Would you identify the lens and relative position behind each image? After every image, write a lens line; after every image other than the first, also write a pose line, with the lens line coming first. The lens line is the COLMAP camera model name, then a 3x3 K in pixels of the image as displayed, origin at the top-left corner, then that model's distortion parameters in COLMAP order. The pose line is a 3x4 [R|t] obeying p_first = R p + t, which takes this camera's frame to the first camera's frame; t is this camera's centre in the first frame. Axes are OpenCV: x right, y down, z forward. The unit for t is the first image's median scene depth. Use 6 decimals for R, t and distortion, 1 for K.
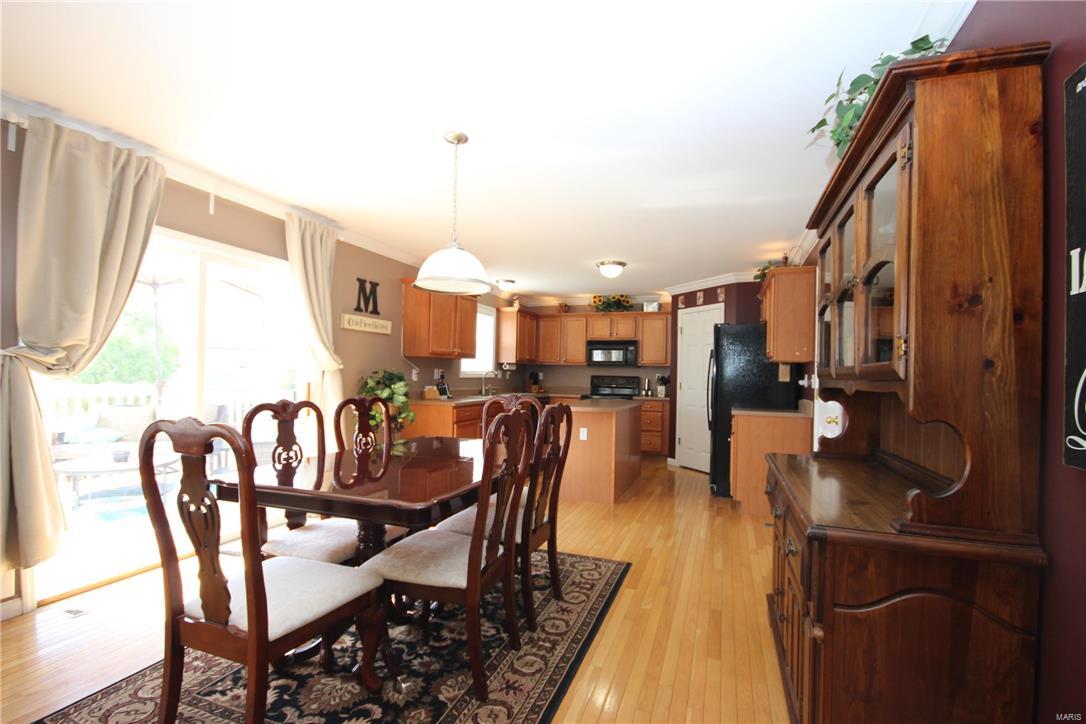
lens RADIAL K [[499.3, 0, 546.1], [0, 499.3, 373.5], [0, 0, 1]] dist [-0.002052, -0.003559]
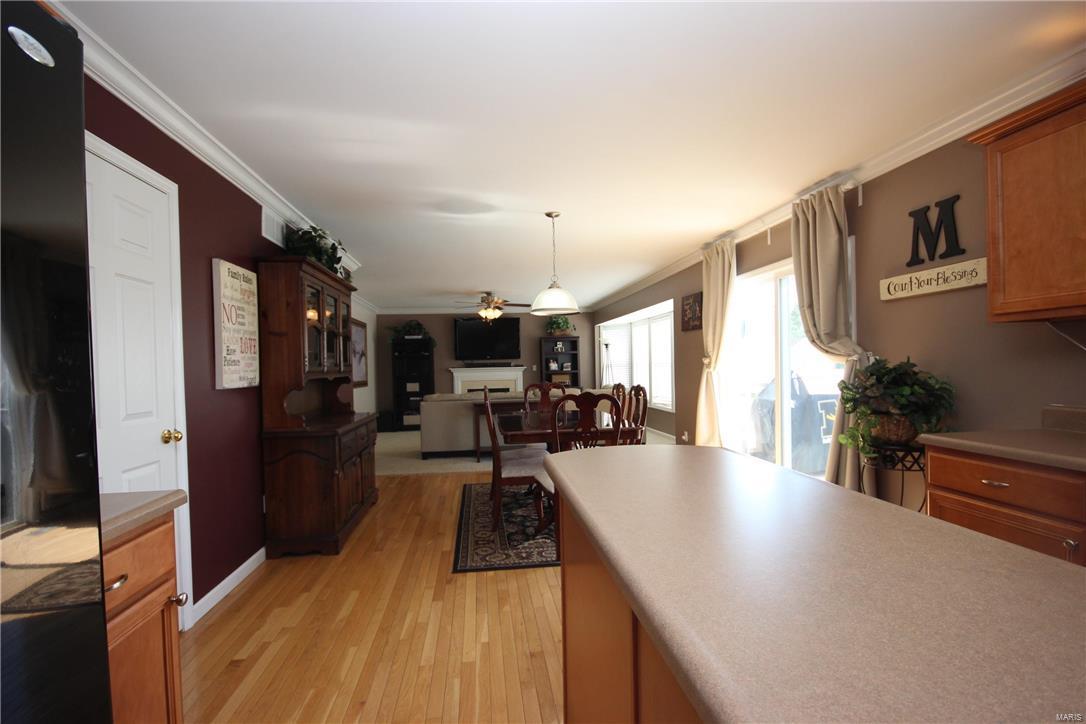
lens RADIAL K [[499.3, 0, 546.1], [0, 499.3, 373.5], [0, 0, 1]] dist [-0.002052, -0.003559]
pose [[-0.886733, 0.005595, -0.462248, 0.244890], [0.004391, 0.999984, 0.003681, 0.003875], [0.462261, 0.001234, -0.886743, 1.048792]]
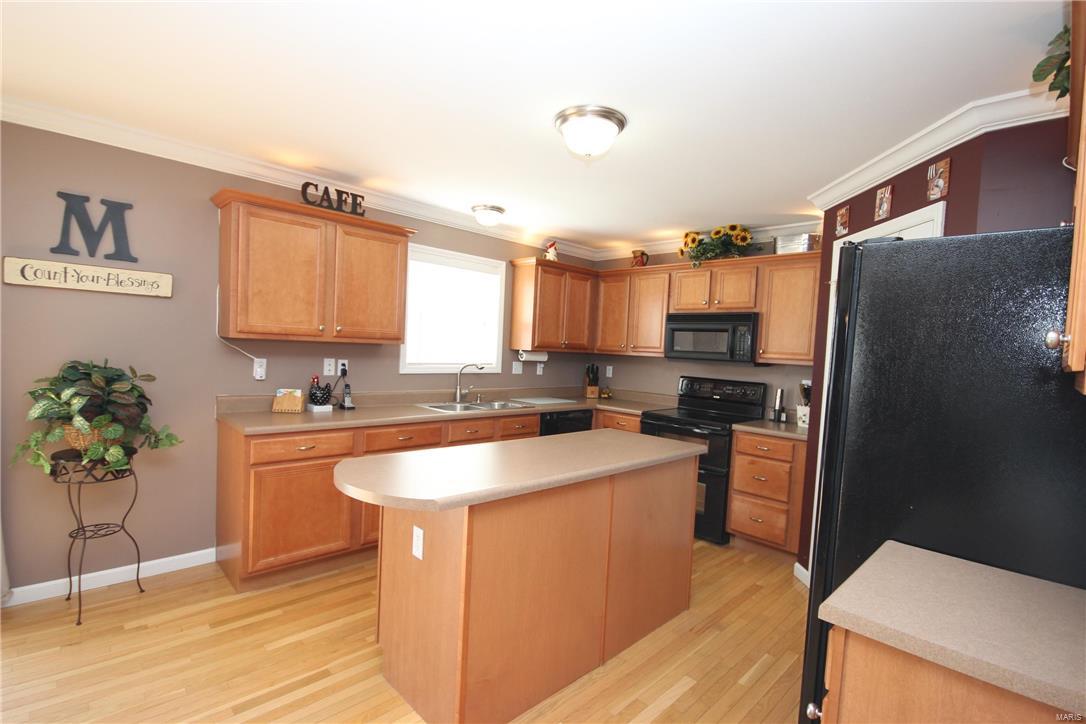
lens RADIAL K [[499.3, 0, 546.1], [0, 499.3, 373.5], [0, 0, 1]] dist [-0.002052, -0.003559]
pose [[0.901861, 0.047147, -0.429446, 0.269728], [-0.030780, 0.998513, 0.044983, -0.026571], [0.430929, -0.027351, 0.901971, 0.575512]]
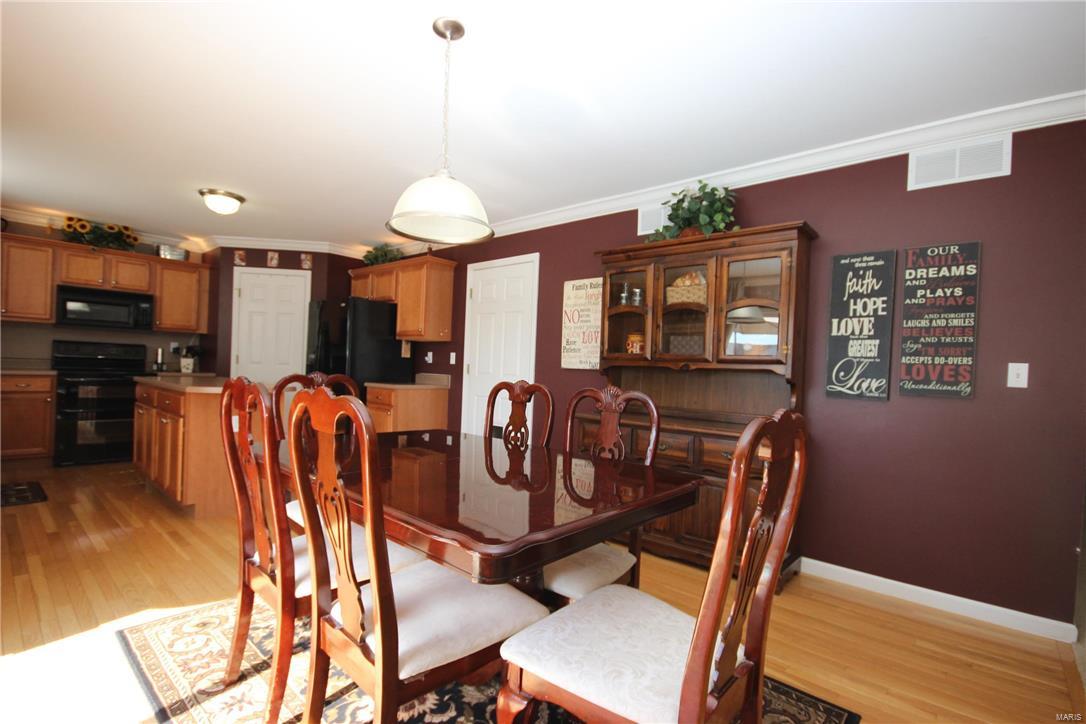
lens RADIAL K [[499.3, 0, 546.1], [0, 499.3, 373.5], [0, 0, 1]] dist [-0.002052, -0.003559]
pose [[0.363266, -0.012781, 0.931598, -0.371592], [-0.037066, 0.998916, 0.028159, 0.007544], [-0.930948, -0.044760, 0.362398, 0.254215]]
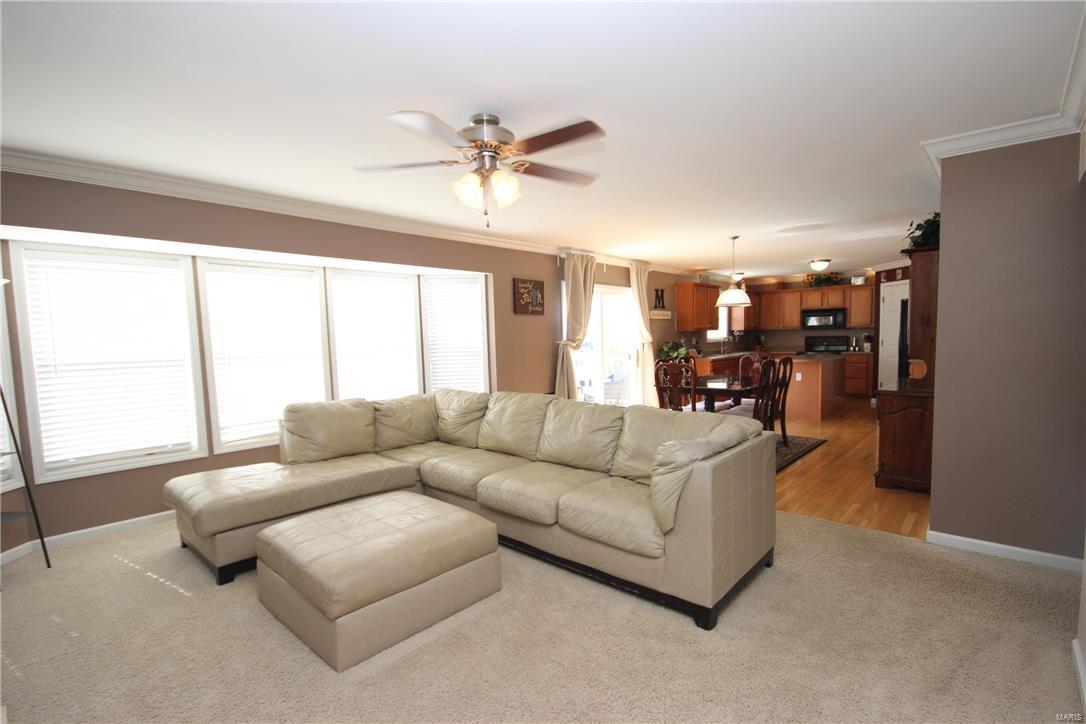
lens RADIAL K [[499.3, 0, 546.1], [0, 499.3, 373.5], [0, 0, 1]] dist [-0.002052, -0.003559]
pose [[0.923030, -0.011885, -0.384544, -0.046366], [0.042420, 0.996573, 0.071019, -0.028332], [0.382382, -0.081865, 0.920371, -0.619520]]
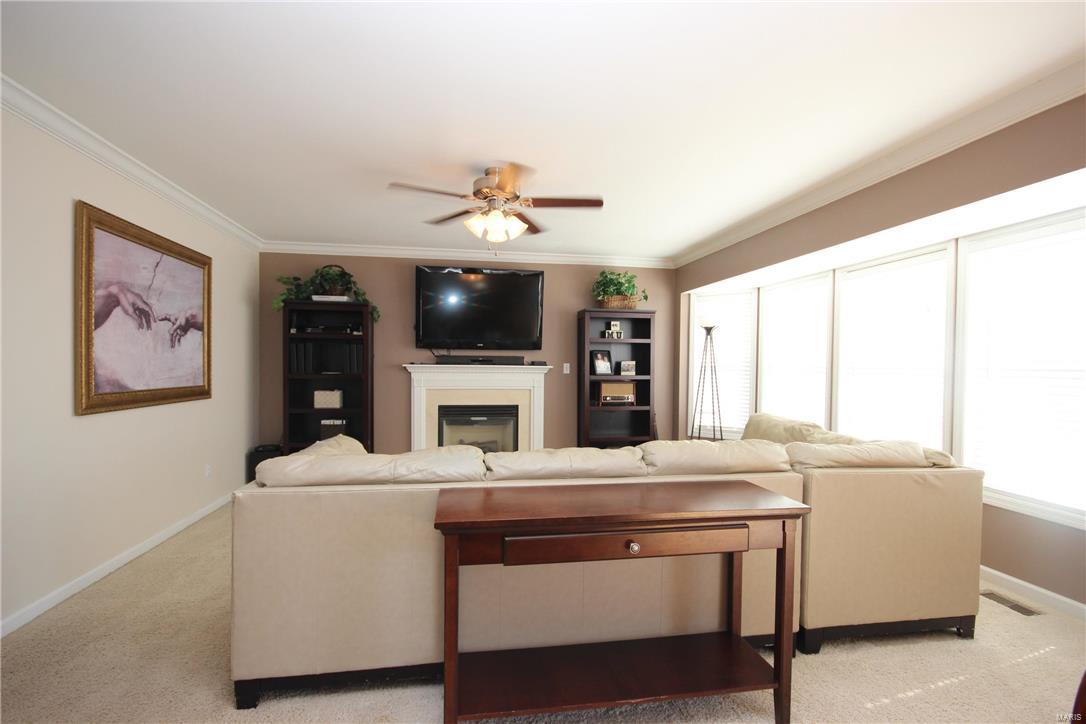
lens RADIAL K [[499.3, 0, 546.1], [0, 499.3, 373.5], [0, 0, 1]] dist [-0.002052, -0.003559]
pose [[-0.869871, -0.020833, -0.492840, -0.043108], [-0.027500, 0.999602, 0.006283, -0.005110], [0.492513, 0.019018, -0.870097, 0.249748]]
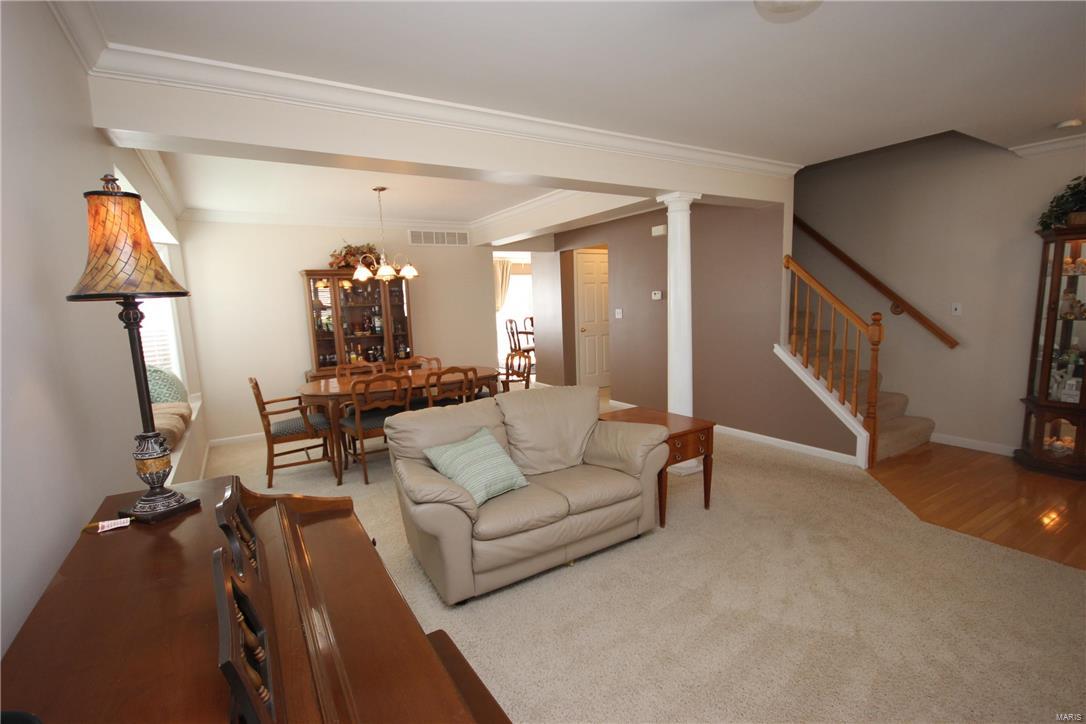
lens RADIAL K [[499.3, 0, 546.1], [0, 499.3, 373.5], [0, 0, 1]] dist [-0.002052, -0.003559]
pose [[0.778836, 0.046039, -0.625536, 1.066025], [0.052774, 0.988956, 0.138495, -0.024031], [0.625004, -0.140877, 0.767805, -1.087479]]
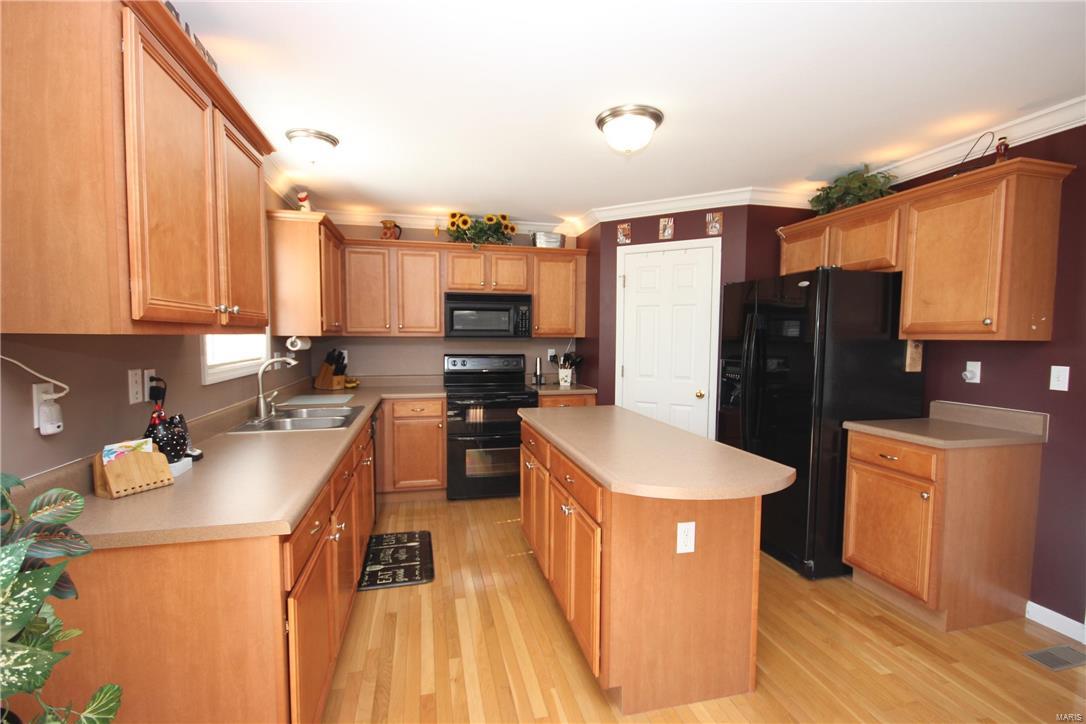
lens RADIAL K [[499.3, 0, 546.1], [0, 499.3, 373.5], [0, 0, 1]] dist [-0.002052, -0.003559]
pose [[0.833890, -0.053917, 0.549290, -0.178489], [0.008358, 0.996337, 0.085108, -0.029969], [-0.551867, -0.066380, 0.831286, 0.623069]]
